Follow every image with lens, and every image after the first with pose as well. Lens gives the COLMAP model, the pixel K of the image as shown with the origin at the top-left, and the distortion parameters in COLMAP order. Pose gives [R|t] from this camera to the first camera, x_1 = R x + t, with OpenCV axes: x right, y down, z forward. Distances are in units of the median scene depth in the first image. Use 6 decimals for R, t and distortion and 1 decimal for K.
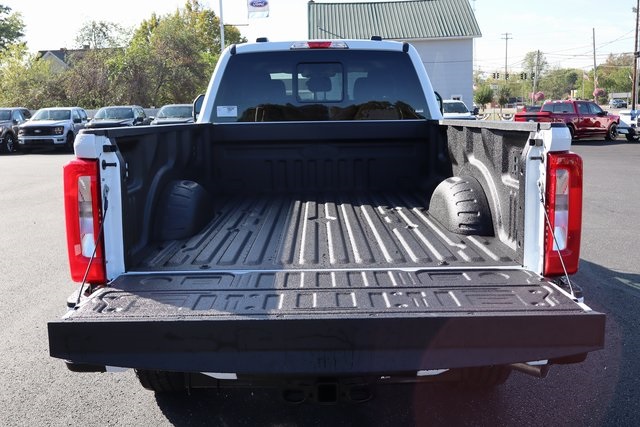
lens RADIAL K [[650.4, 0, 320.0], [0, 650.4, 213.5], [0, 0, 1]] dist [0.002602, 0.007033]
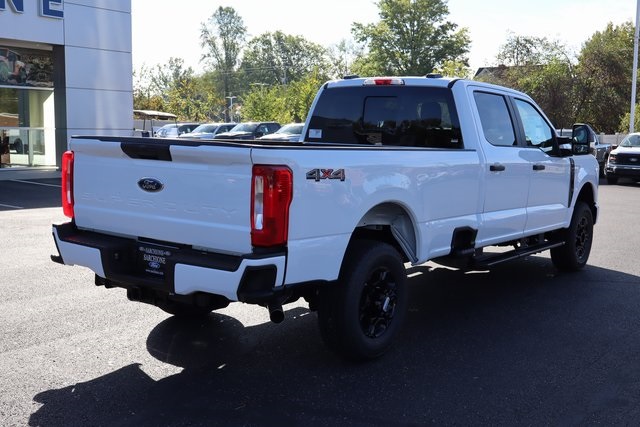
lens RADIAL K [[768.3, 0, 320.0], [0, 768.3, 213.5], [0, 0, 1]] dist [-0.005049, -0.007986]
pose [[0.800458, 0.105959, -0.589949, 0.141743], [-0.137433, 0.990474, -0.008577, 0.001421], [0.583420, 0.087944, 0.807395, -0.033884]]
